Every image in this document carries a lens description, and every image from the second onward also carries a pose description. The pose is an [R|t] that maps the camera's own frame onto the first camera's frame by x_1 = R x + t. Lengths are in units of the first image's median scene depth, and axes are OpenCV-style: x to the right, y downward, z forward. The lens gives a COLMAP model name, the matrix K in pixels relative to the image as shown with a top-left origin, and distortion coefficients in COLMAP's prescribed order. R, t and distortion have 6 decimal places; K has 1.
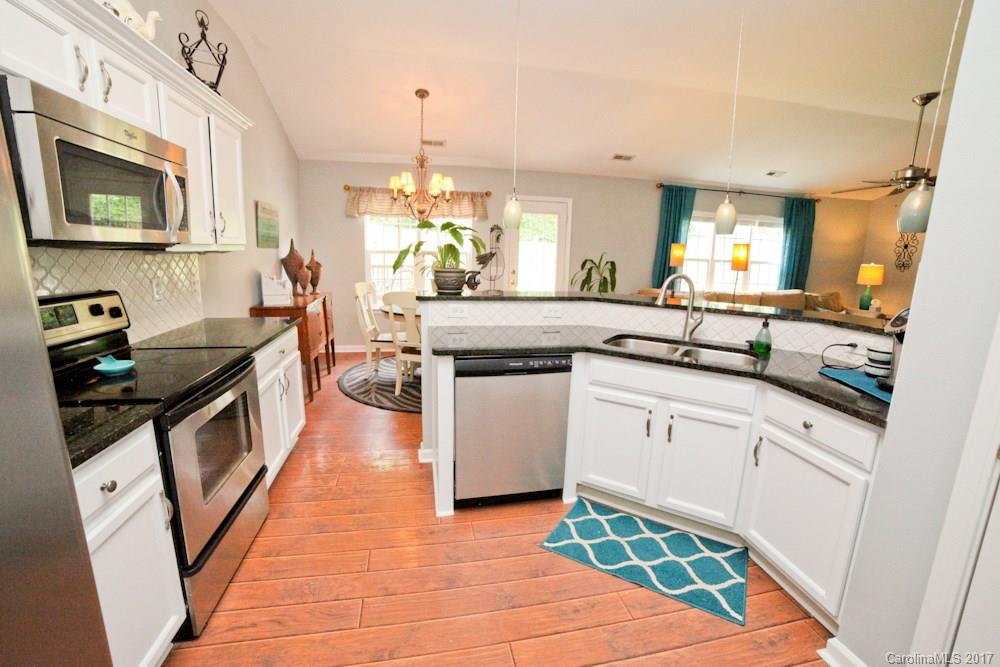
lens RADIAL K [[422.8, 0, 500.0], [0, 422.8, 333.5], [0, 0, 1]] dist [-0.106199, 0.035650]
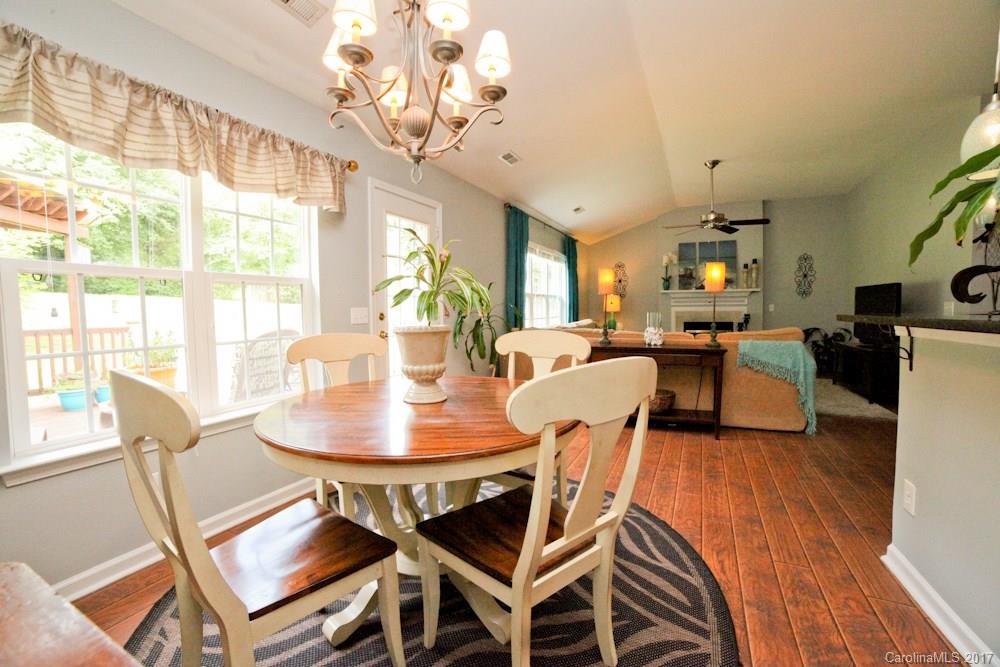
lens RADIAL K [[422.8, 0, 500.0], [0, 422.8, 333.5], [0, 0, 1]] dist [-0.106199, 0.035650]
pose [[0.592607, -0.076493, 0.801851, -0.303997], [0.182915, 0.982253, -0.041481, -0.066455], [-0.784448, 0.171252, 0.596082, 0.509792]]
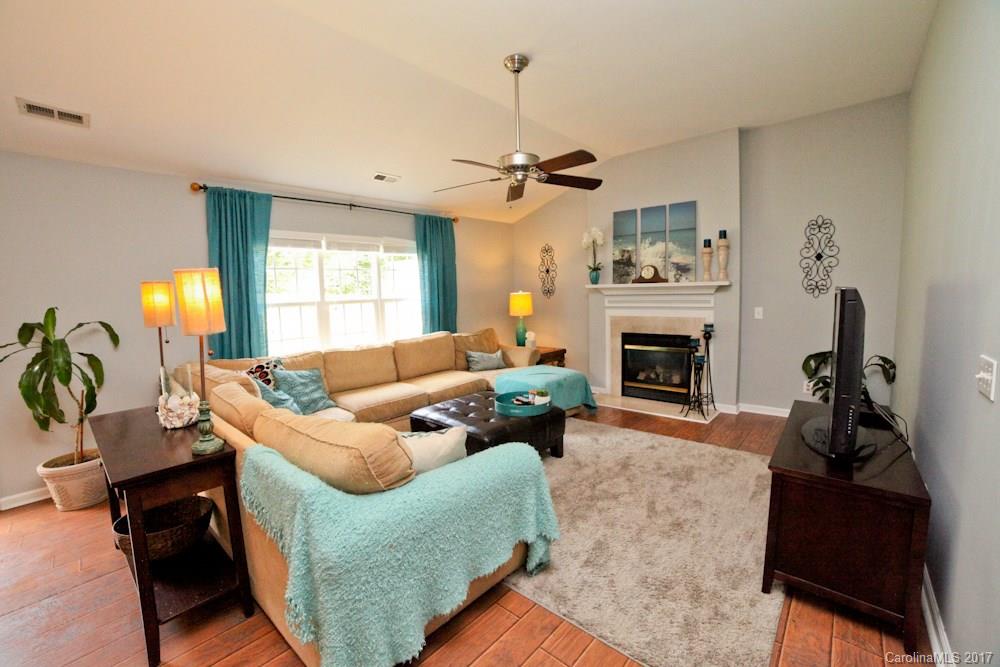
lens RADIAL K [[422.8, 0, 500.0], [0, 422.8, 333.5], [0, 0, 1]] dist [-0.106199, 0.035650]
pose [[0.797139, -0.103282, 0.594897, 0.342793], [0.162302, 0.985652, -0.046356, -0.049919], [-0.581573, 0.133505, 0.802464, 0.289669]]
